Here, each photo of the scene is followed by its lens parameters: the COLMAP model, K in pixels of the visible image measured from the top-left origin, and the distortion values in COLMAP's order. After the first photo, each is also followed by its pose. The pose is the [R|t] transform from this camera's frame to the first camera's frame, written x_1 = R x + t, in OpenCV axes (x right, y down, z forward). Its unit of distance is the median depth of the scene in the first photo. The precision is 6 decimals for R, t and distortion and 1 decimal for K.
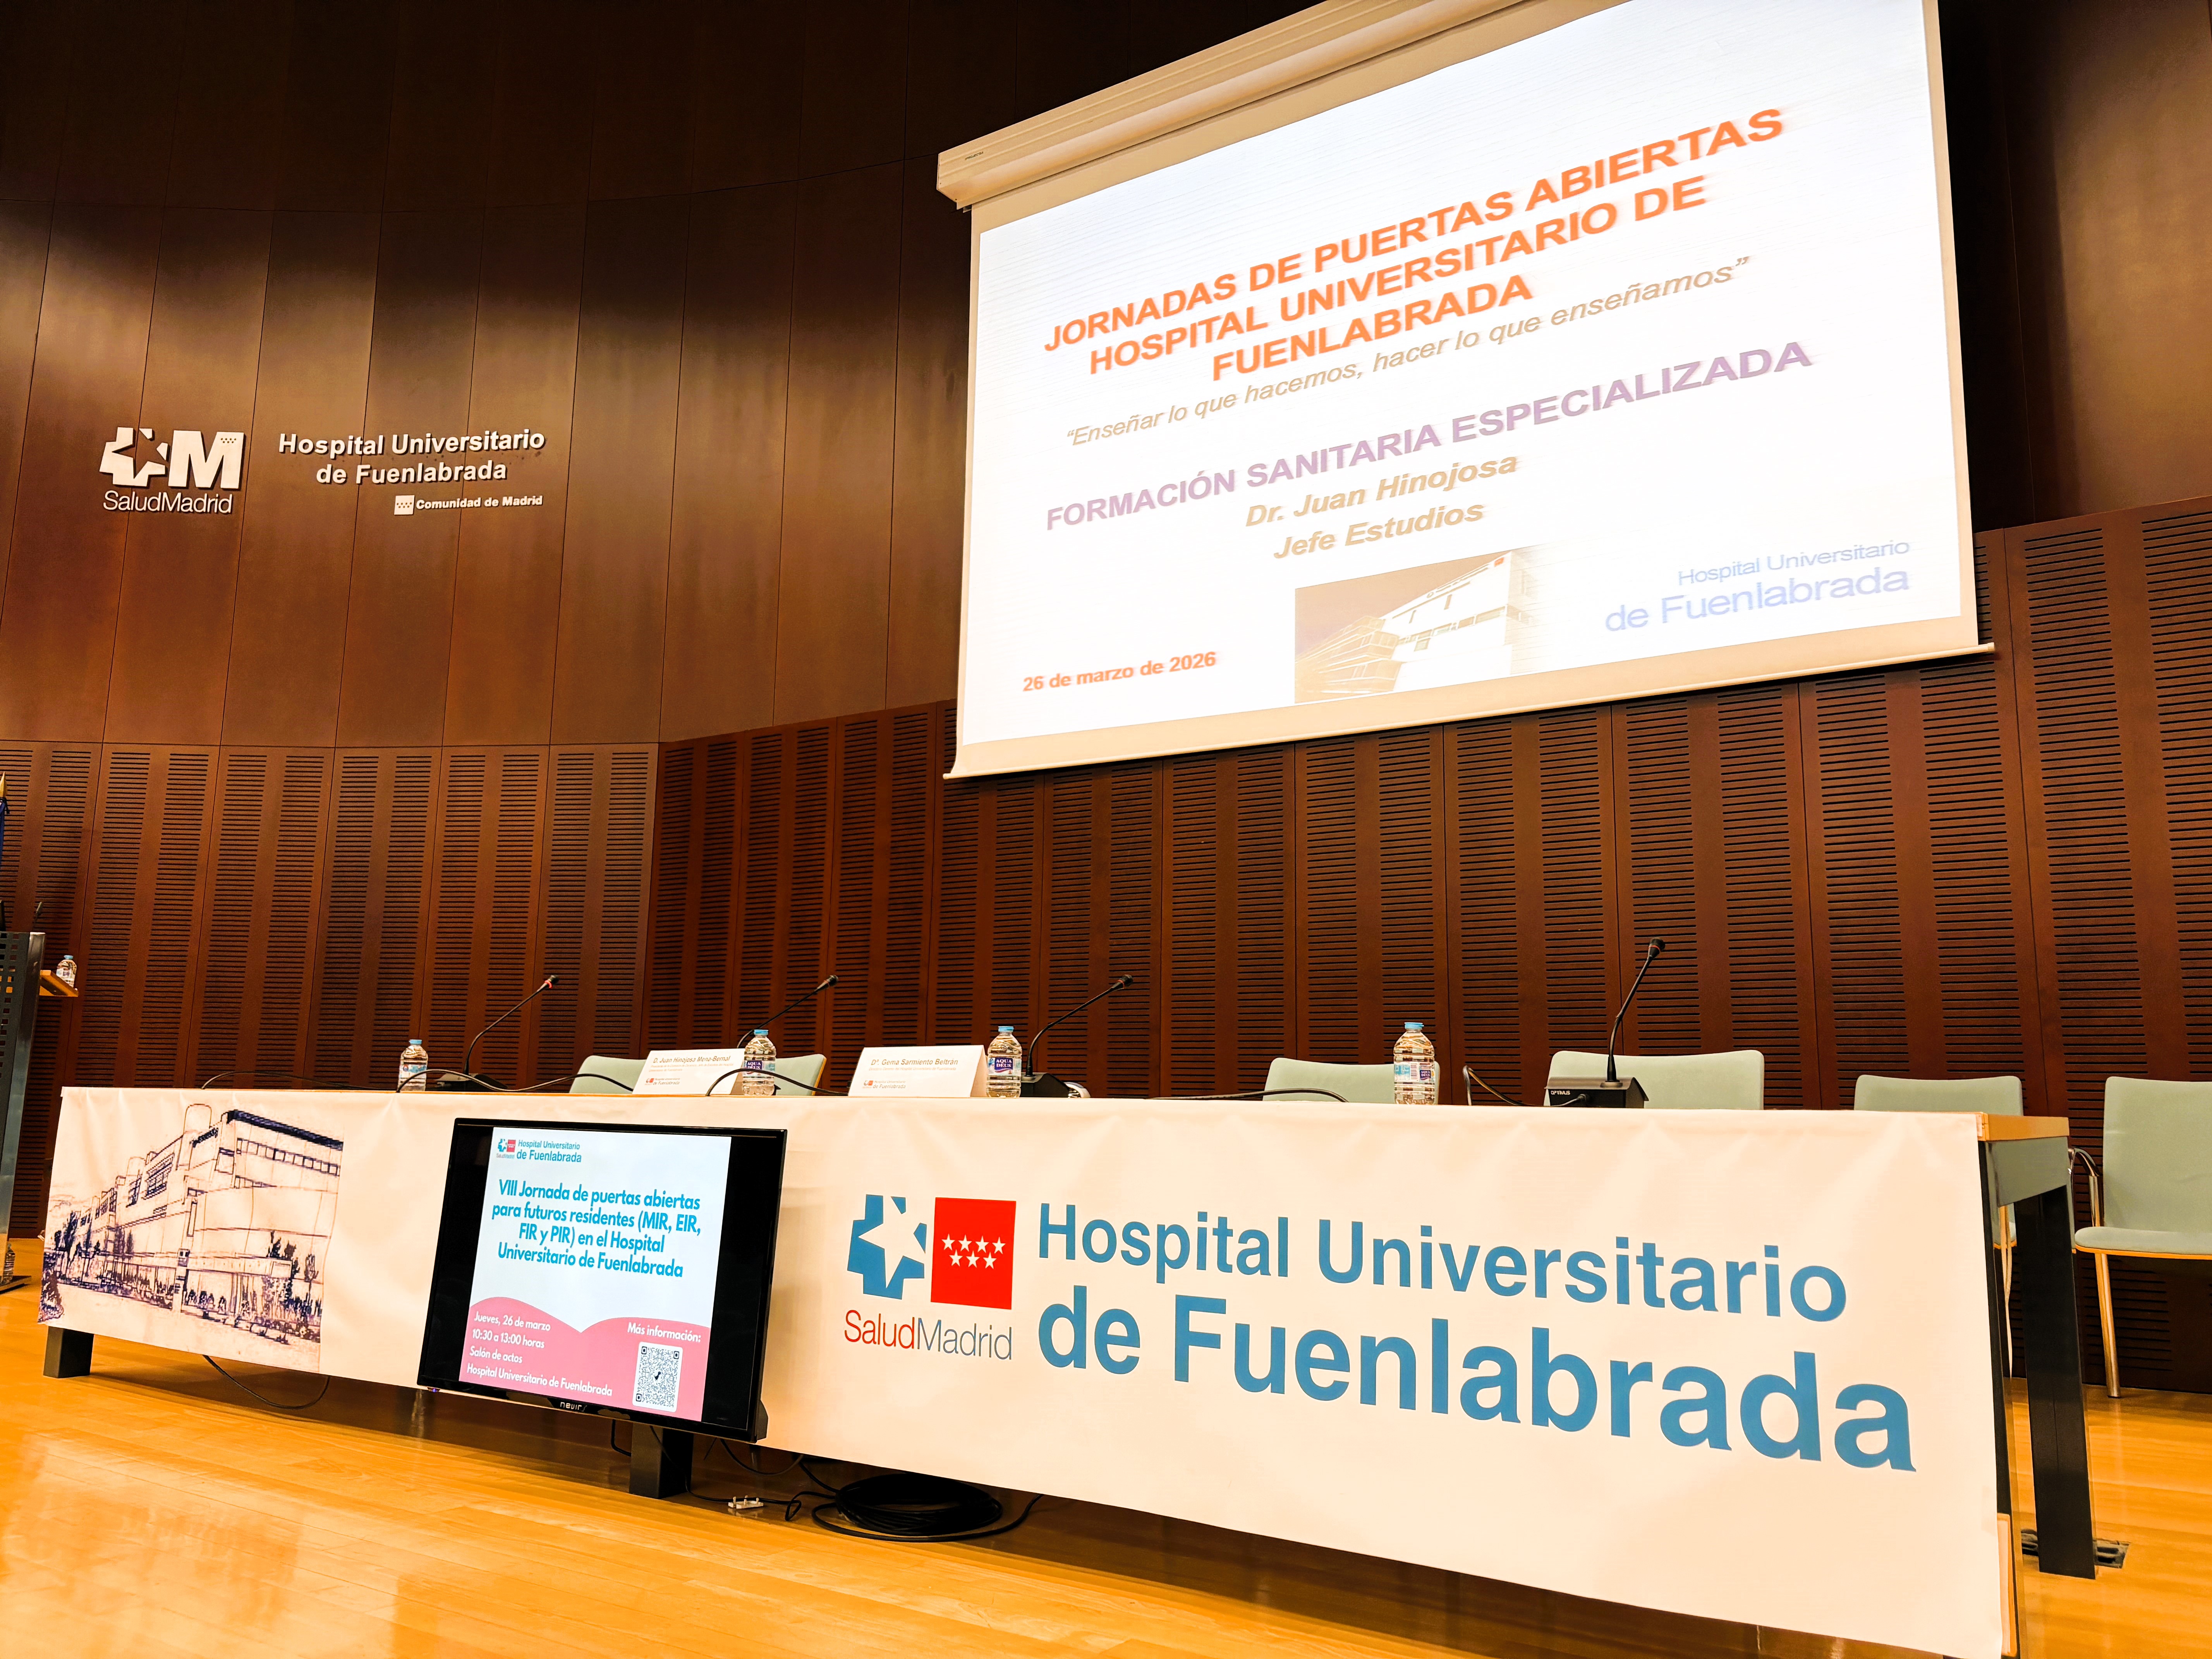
lens RADIAL K [[1657.0, 0, 1088.8], [0, 1657.0, 835.8], [0, 0, 1]] dist [0.050967, -0.064723]
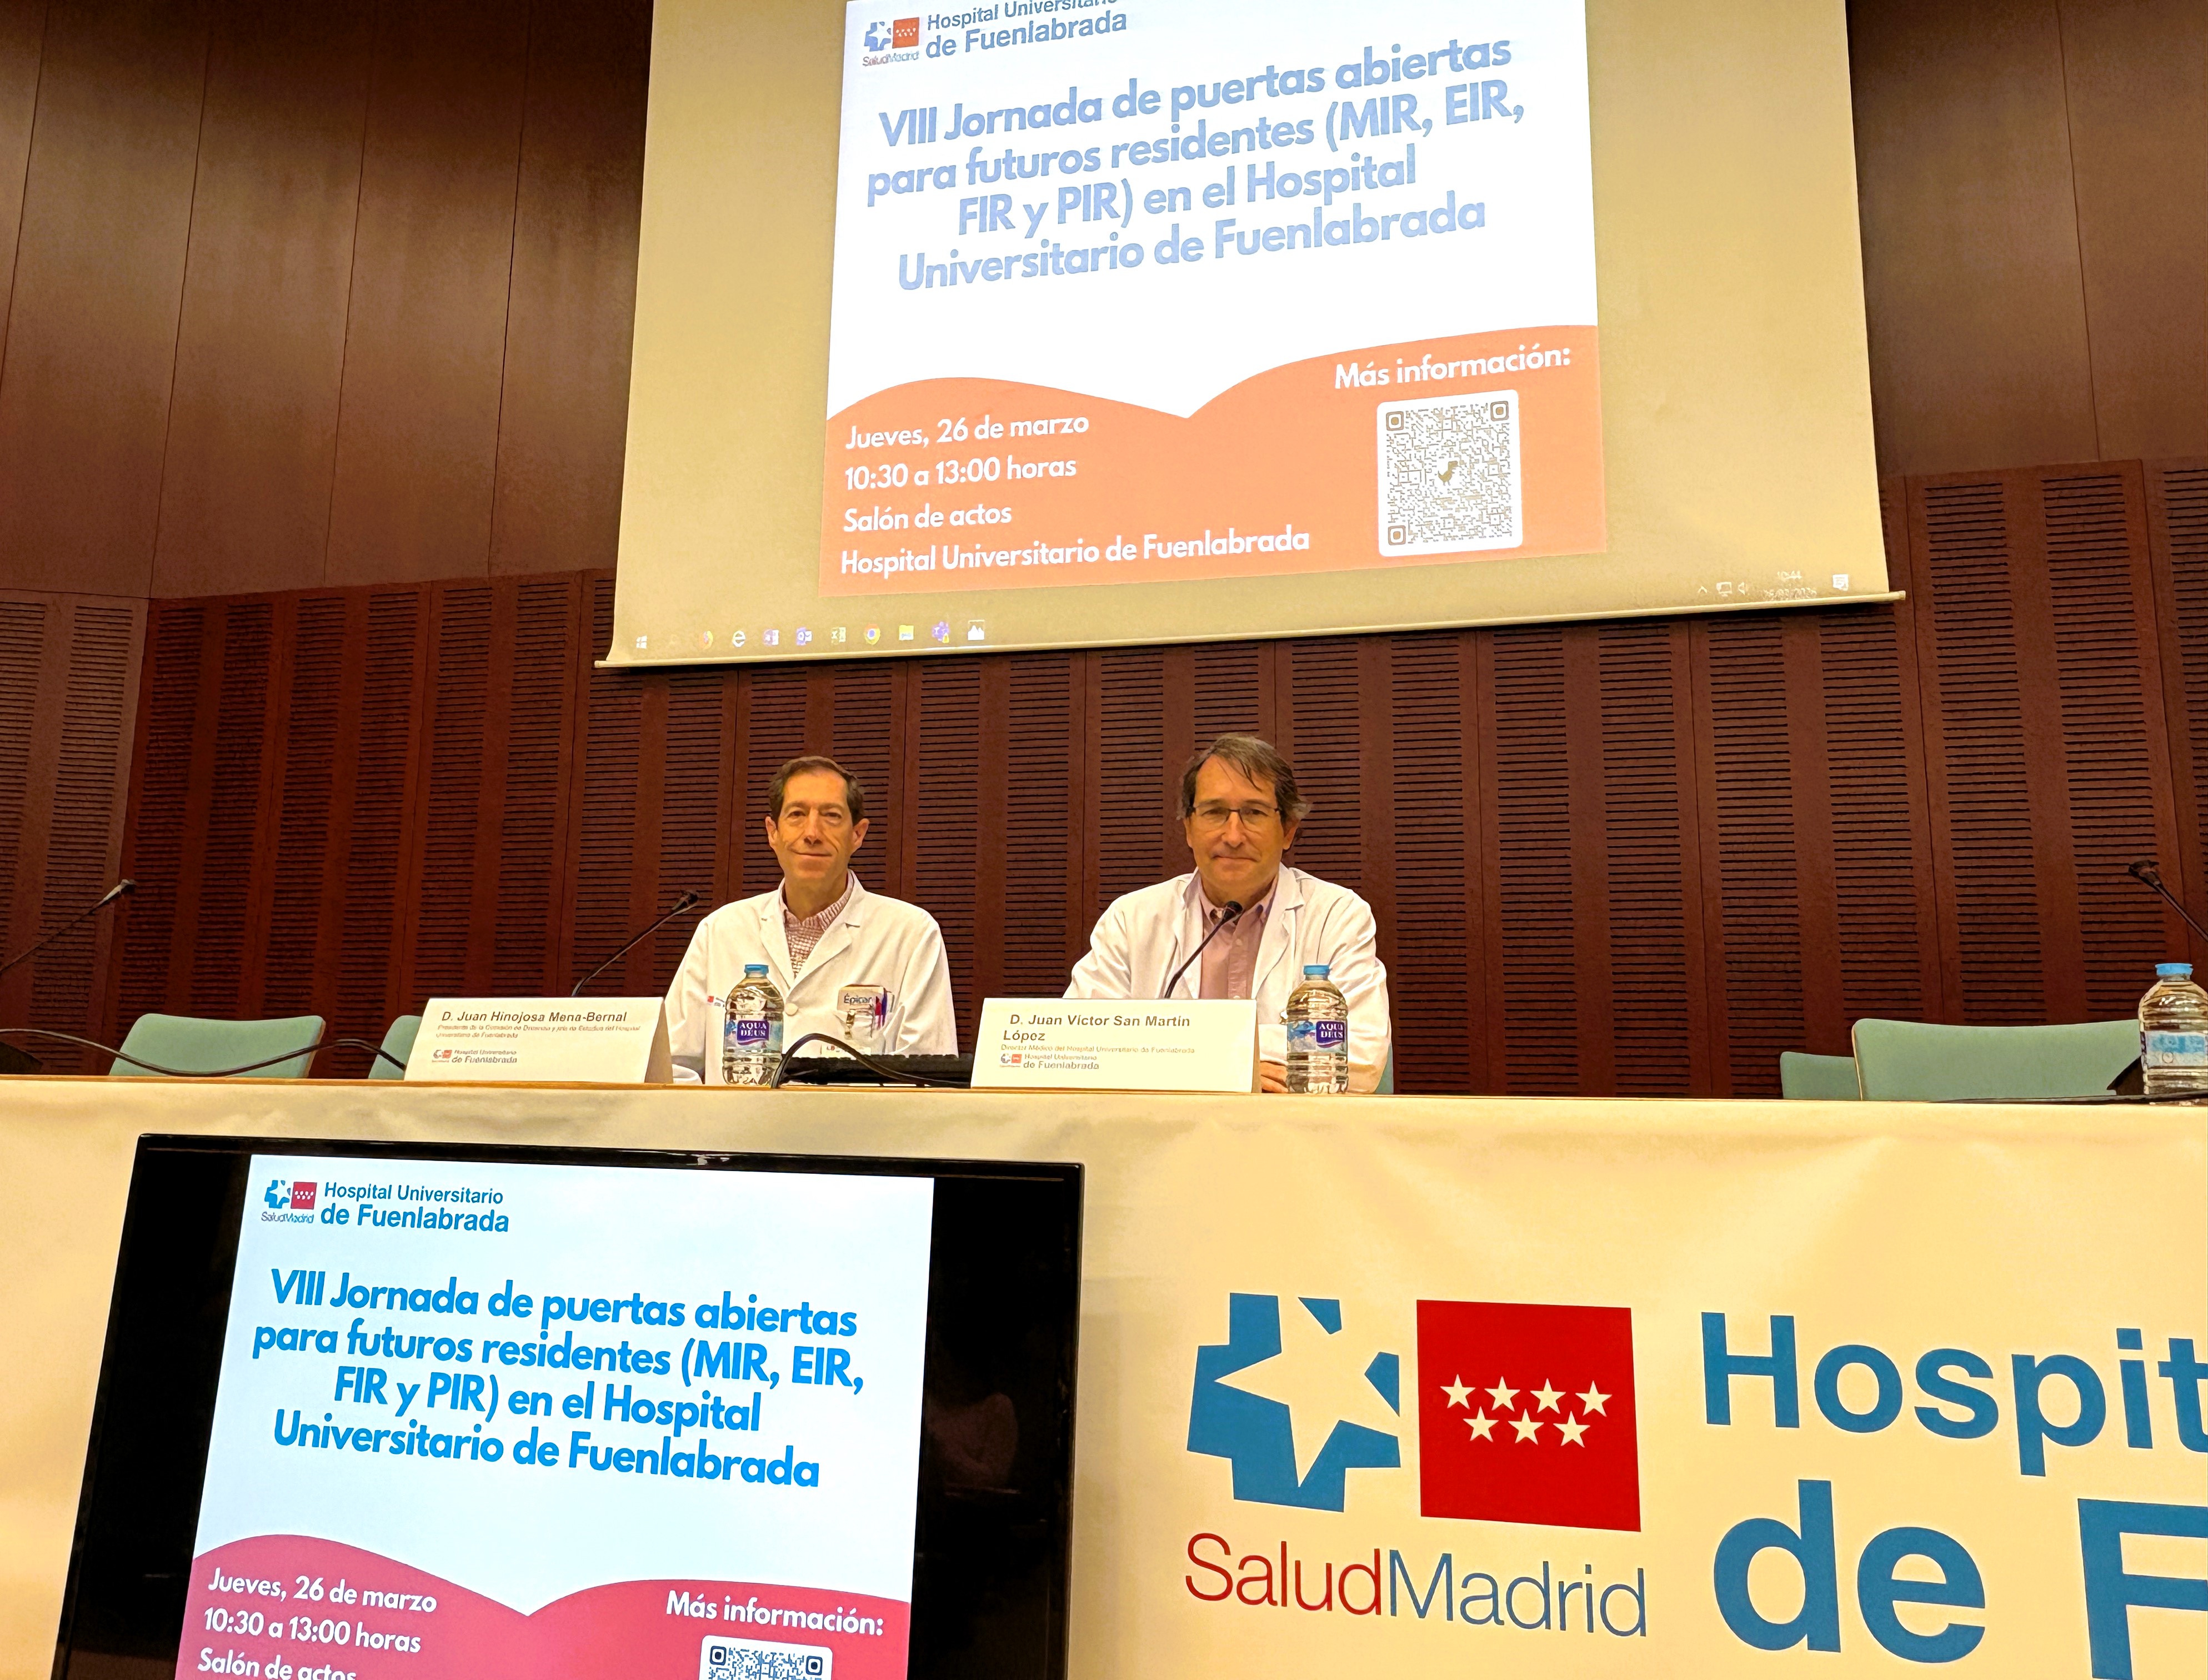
lens RADIAL K [[1580.6, 0, 1072.0], [0, 1580.6, 843.8], [0, 0, 1]] dist [-0.003535, 0.002856]
pose [[0.935043, 0.050272, 0.350951, -0.331903], [-0.055011, 0.998479, 0.003540, 0.081334], [-0.350240, -0.022616, 0.936387, 0.559882]]
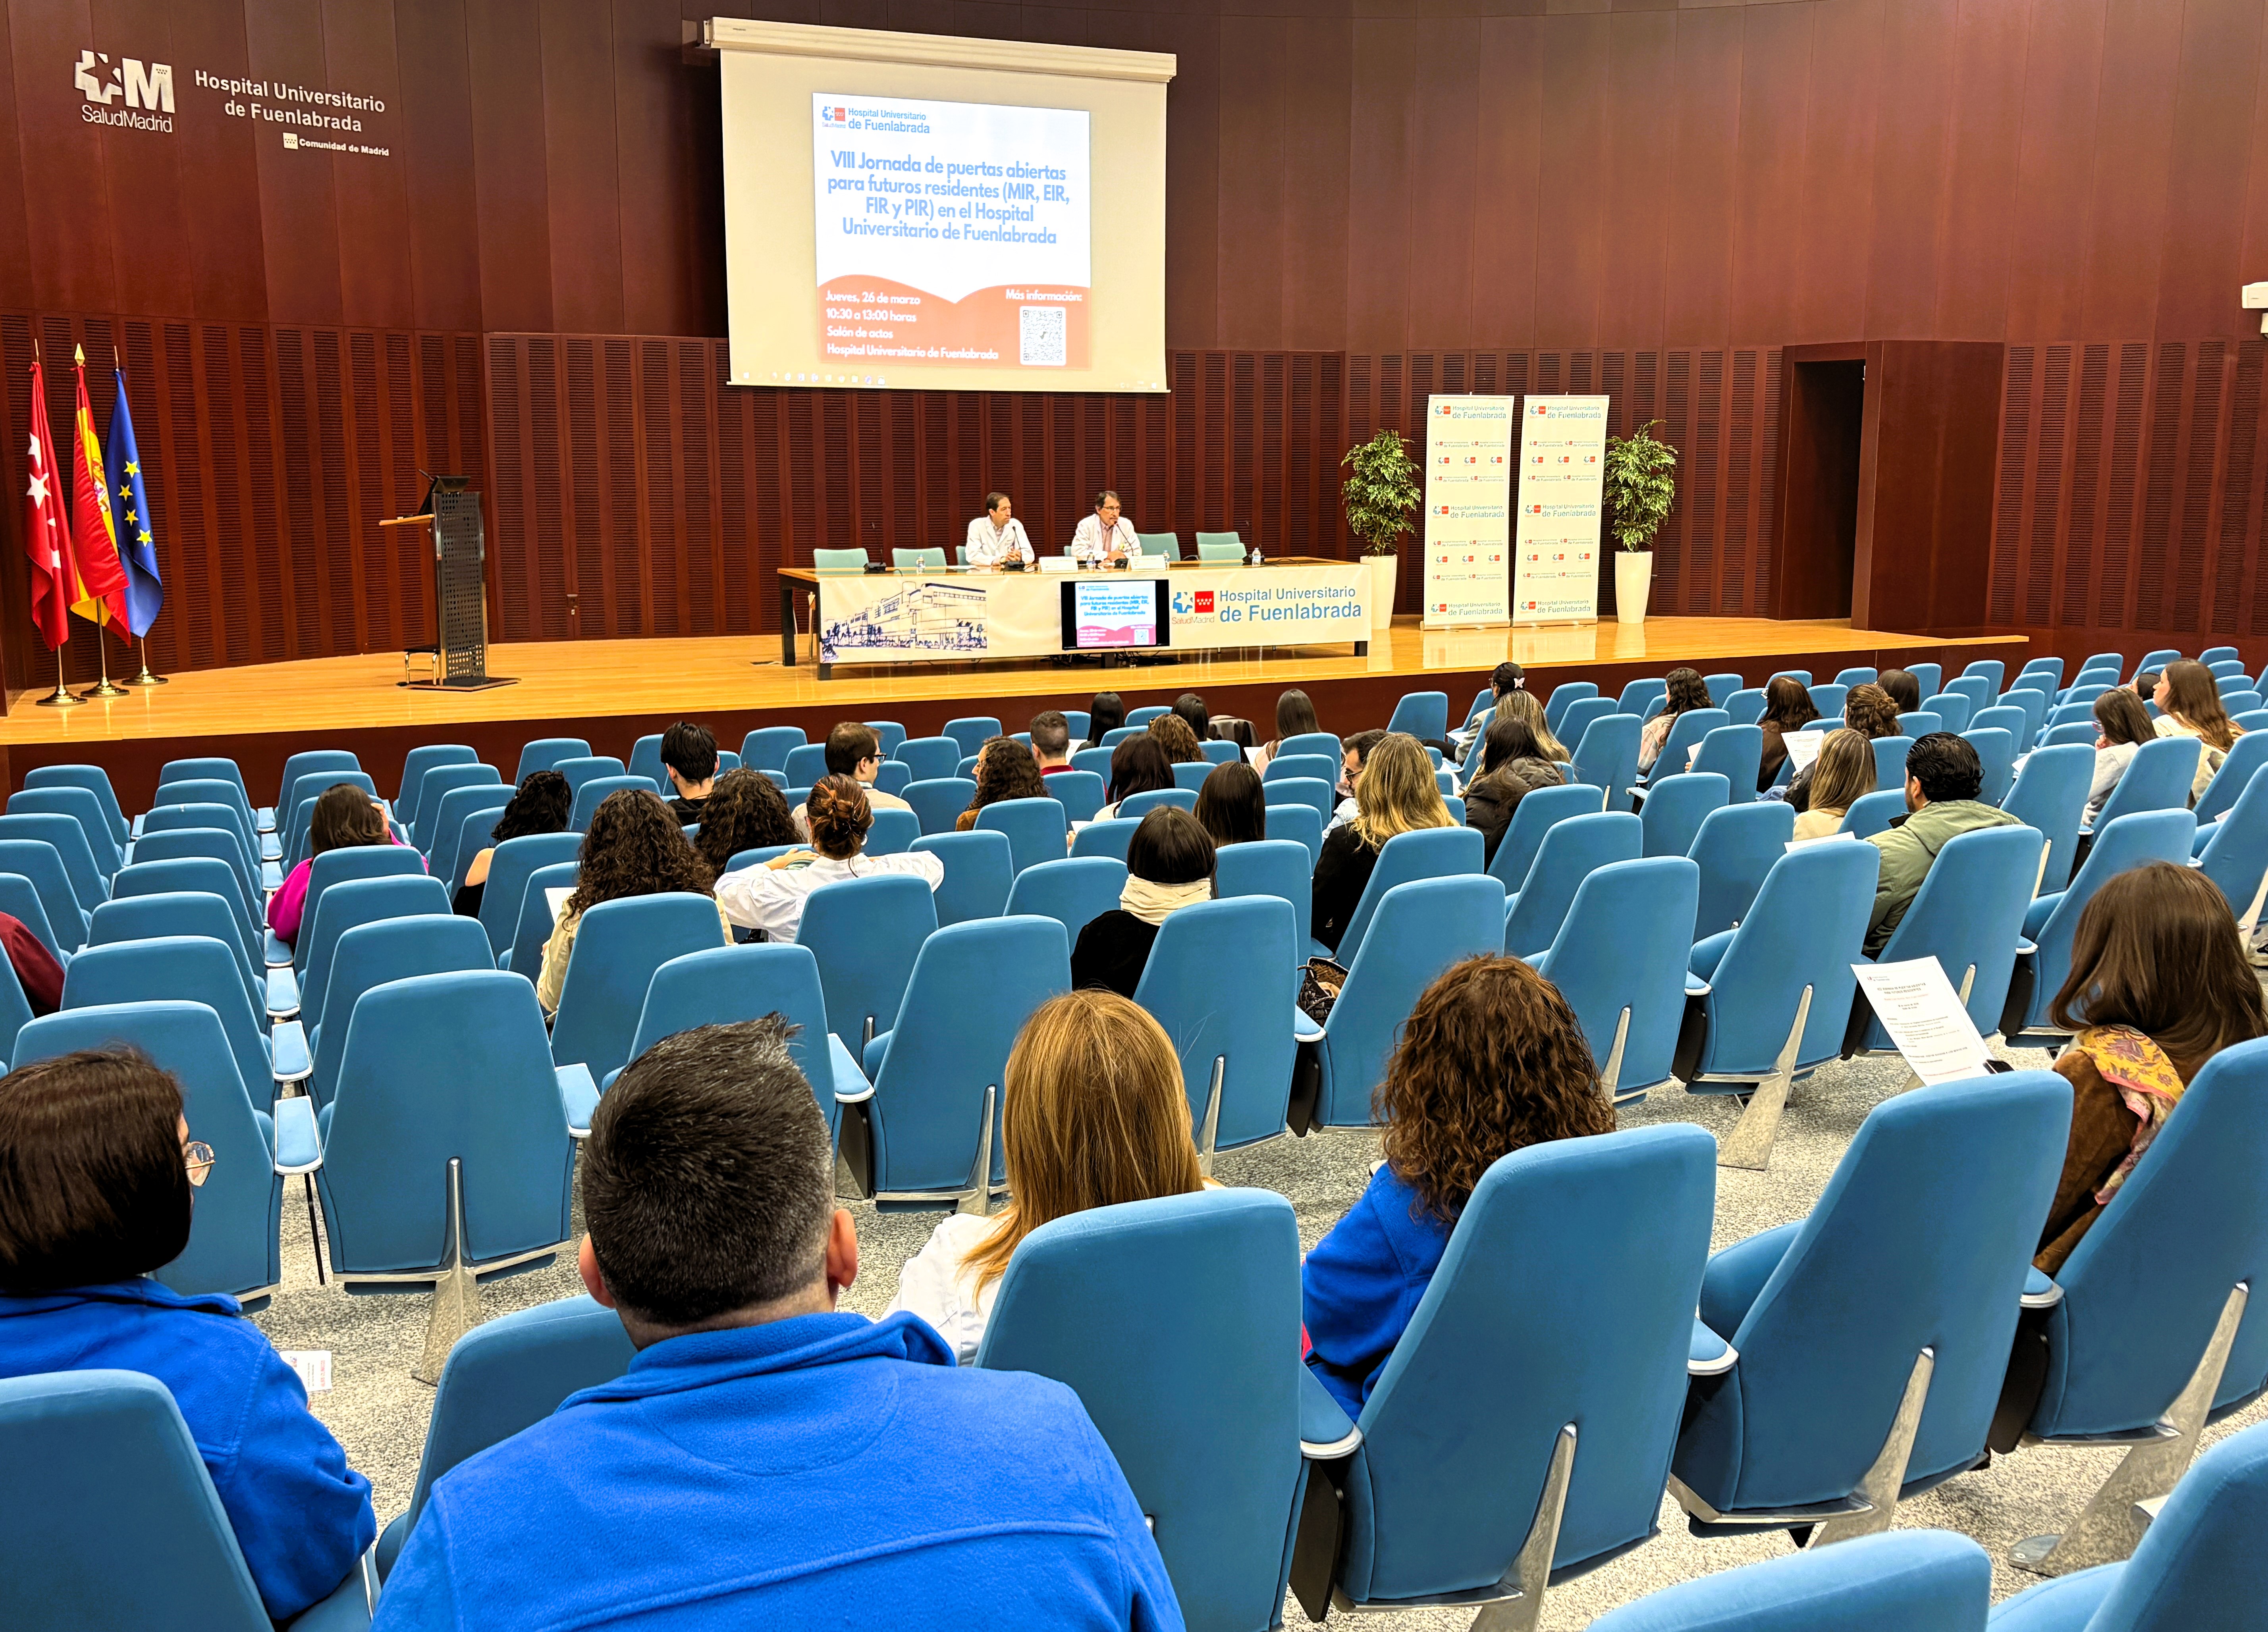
lens RADIAL K [[2027.0, 0, 1139.3], [0, 2027.0, 787.5], [0, 0, 1]] dist [0.012271, -0.015924]
pose [[0.538316, -0.158302, 0.827742, -4.574493], [-0.130564, 0.954674, 0.267488, -0.694602], [-0.832568, -0.252067, 0.493248, -1.661473]]
